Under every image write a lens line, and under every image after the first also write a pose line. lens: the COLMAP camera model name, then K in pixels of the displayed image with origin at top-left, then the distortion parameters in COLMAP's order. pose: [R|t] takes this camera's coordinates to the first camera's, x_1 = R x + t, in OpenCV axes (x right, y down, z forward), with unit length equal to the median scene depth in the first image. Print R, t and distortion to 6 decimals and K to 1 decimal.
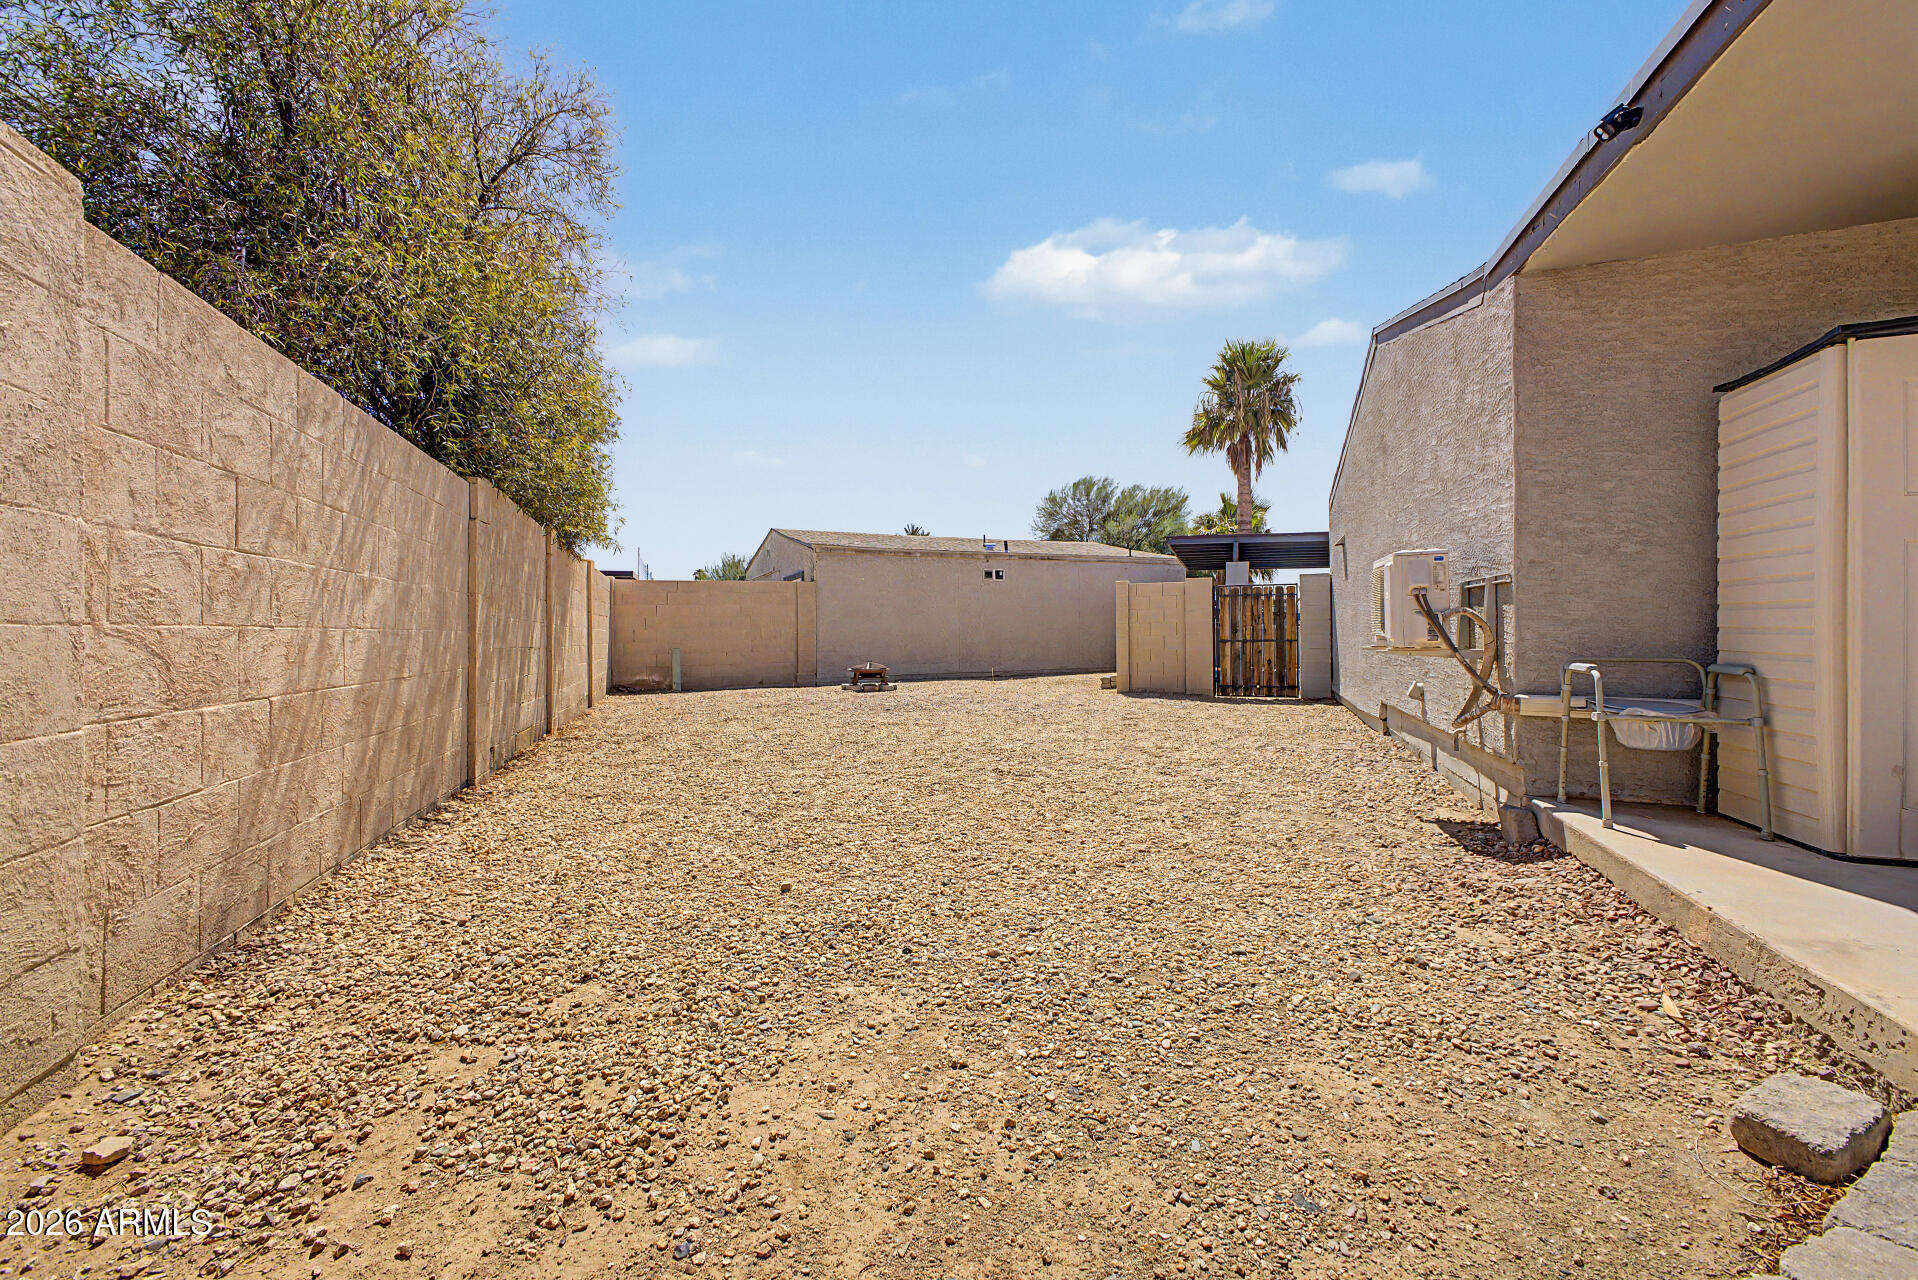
lens RADIAL K [[775.3, 0, 960.3], [0, 775.3, 632.9], [0, 0, 1]] dist [0.001472, -0.000389]
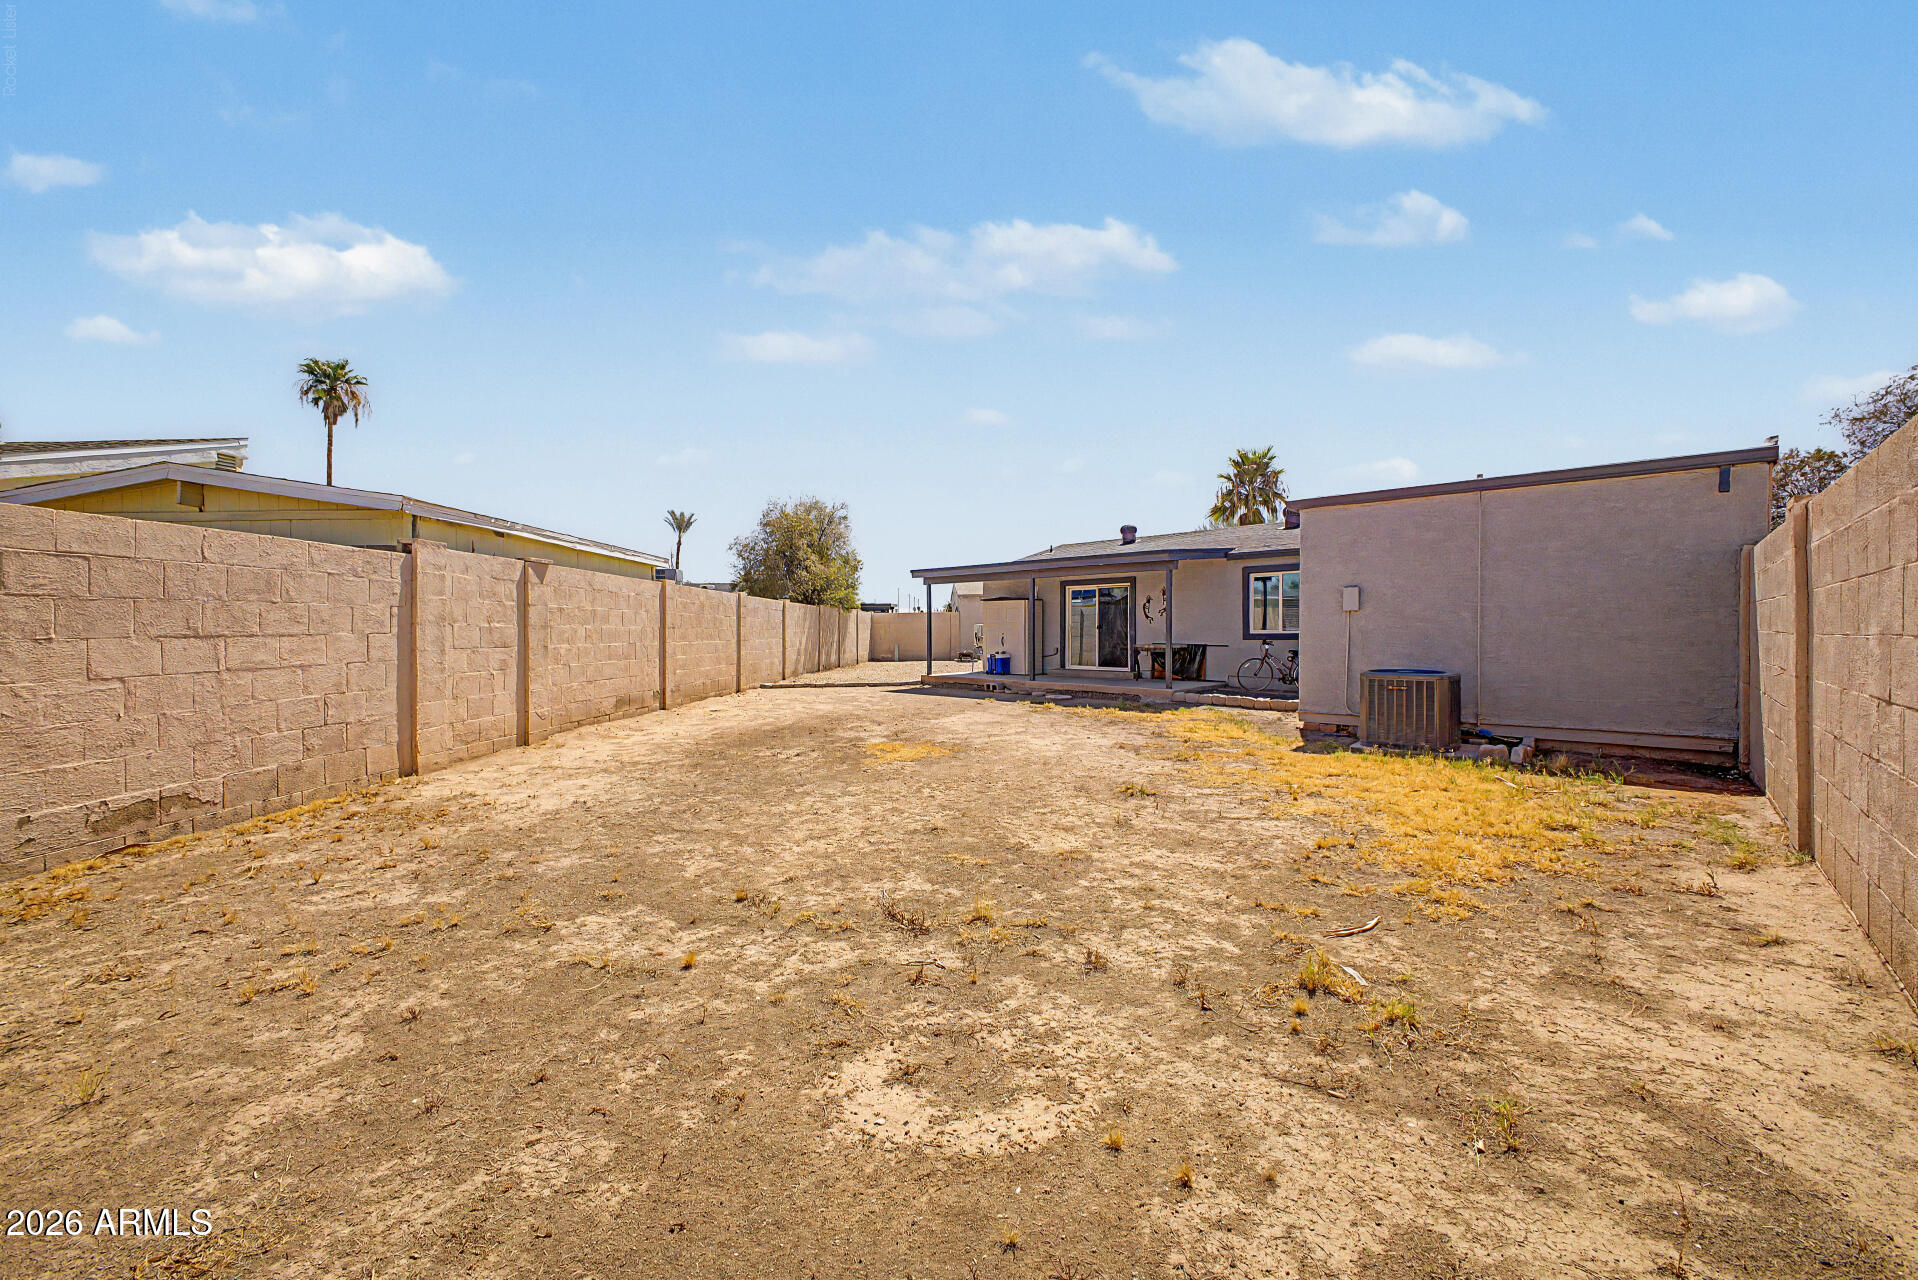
lens RADIAL K [[775.3, 0, 958.6], [0, 775.3, 639.0], [0, 0, 1]] dist [0.001472, -0.000389]
pose [[0.928248, 0.004672, -0.371933, 0.629814], [-0.004914, 0.999988, 0.000298, 0.009373], [0.371930, 0.001551, 0.928259, -1.004630]]
